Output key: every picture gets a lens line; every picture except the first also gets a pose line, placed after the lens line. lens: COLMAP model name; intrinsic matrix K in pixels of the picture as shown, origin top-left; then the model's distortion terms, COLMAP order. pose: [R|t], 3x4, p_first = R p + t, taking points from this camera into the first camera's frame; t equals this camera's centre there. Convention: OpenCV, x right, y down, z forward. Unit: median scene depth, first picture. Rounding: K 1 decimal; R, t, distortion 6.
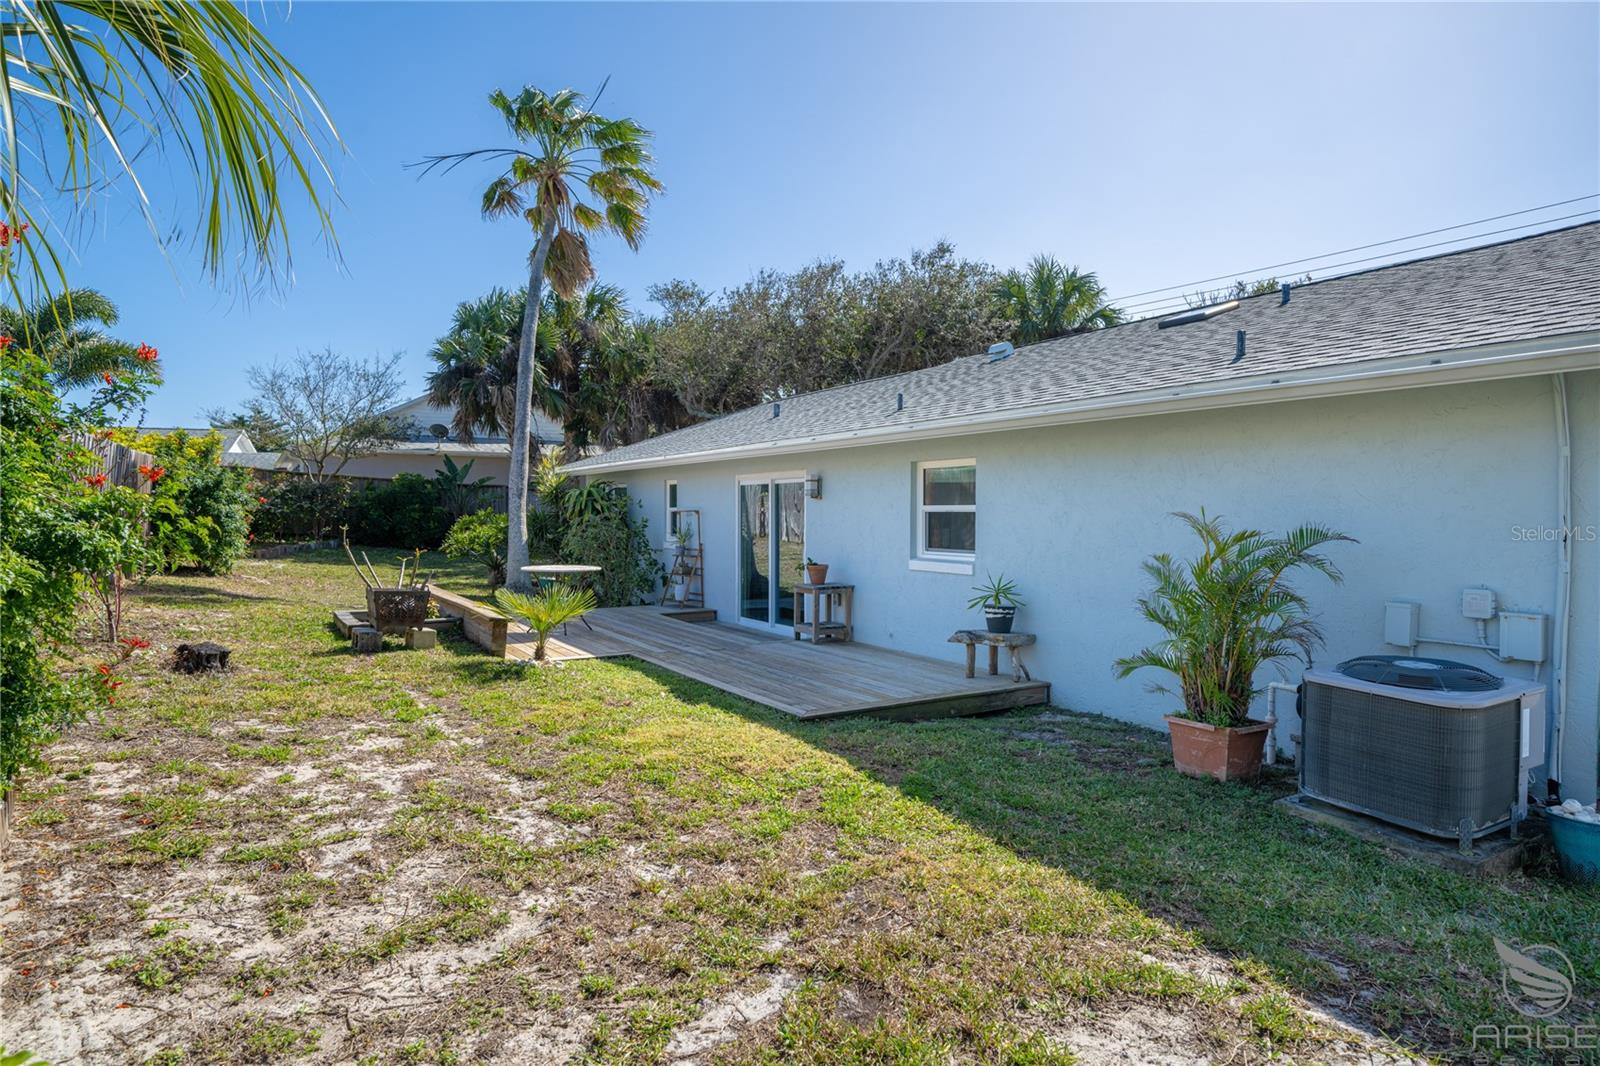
lens RADIAL K [[930.2, 0, 843.9], [0, 930.2, 536.7], [0, 0, 1]] dist [-0.051658, 0.000623]
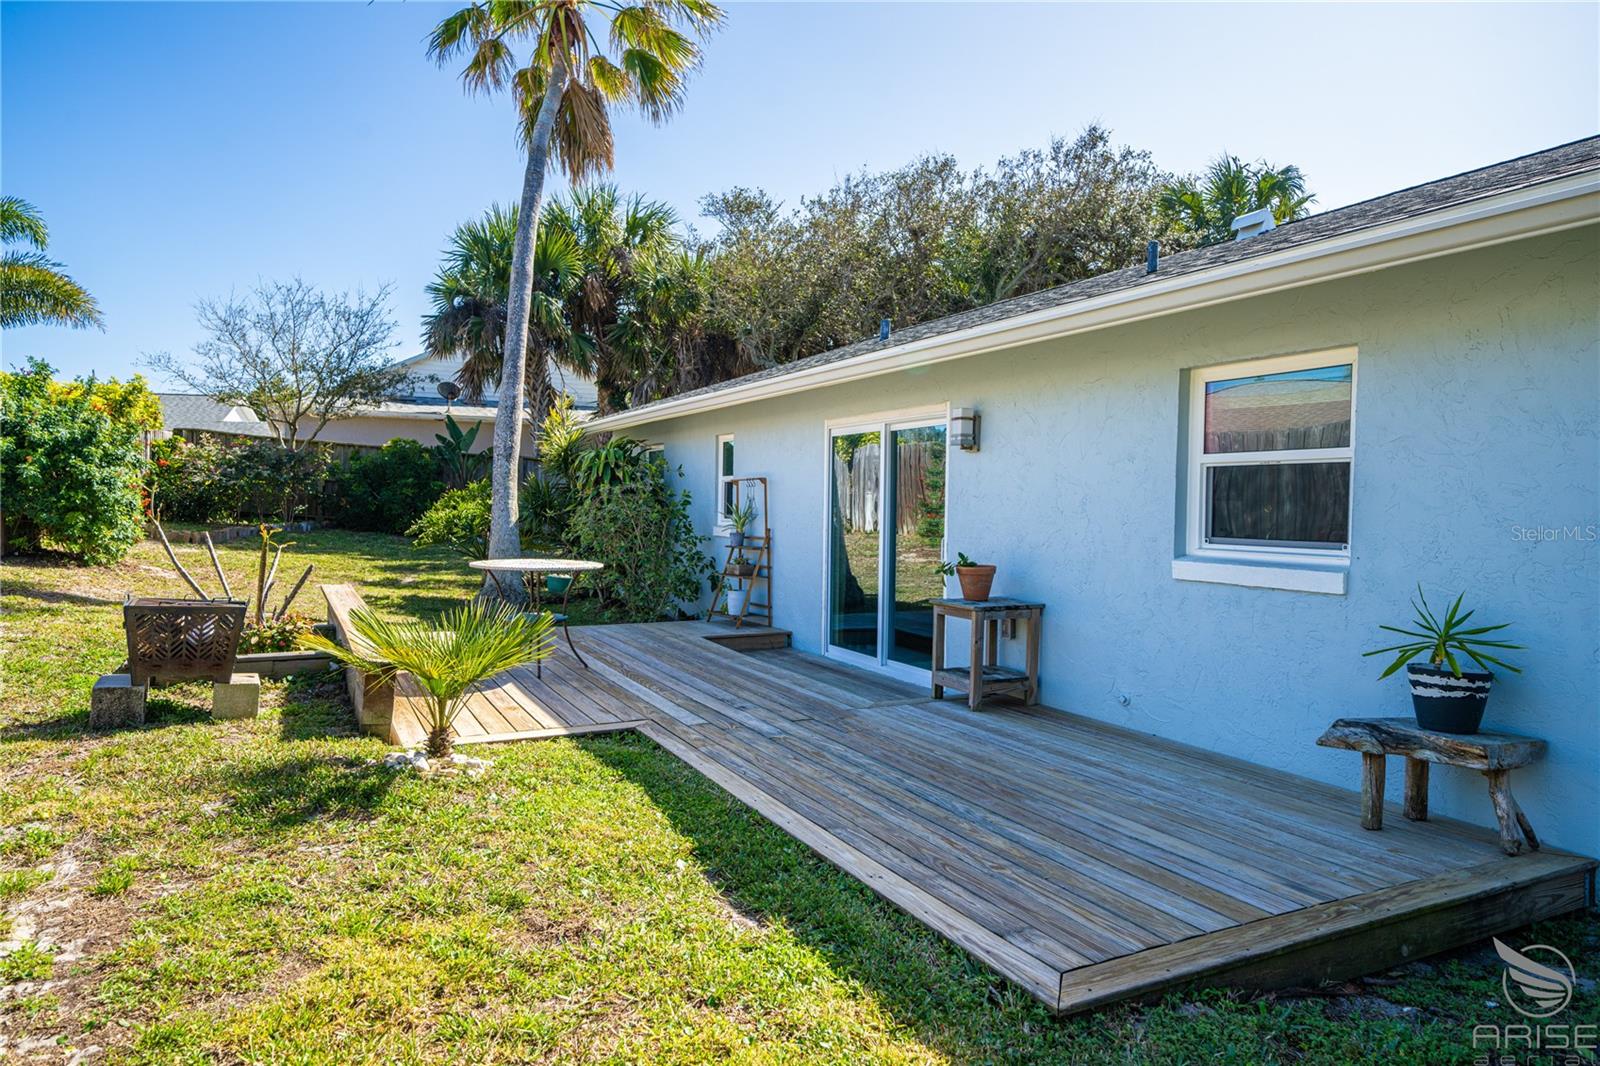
lens RADIAL K [[994.0, 0, 800.0], [0, 994.0, 533.0], [0, 0, 1]] dist [-0.001207, -0.000692]
pose [[0.993127, 0.013003, -0.116317, -0.047320], [-0.012674, 0.999913, 0.003571, 0.007303], [0.116353, -0.002073, 0.993206, 0.289850]]
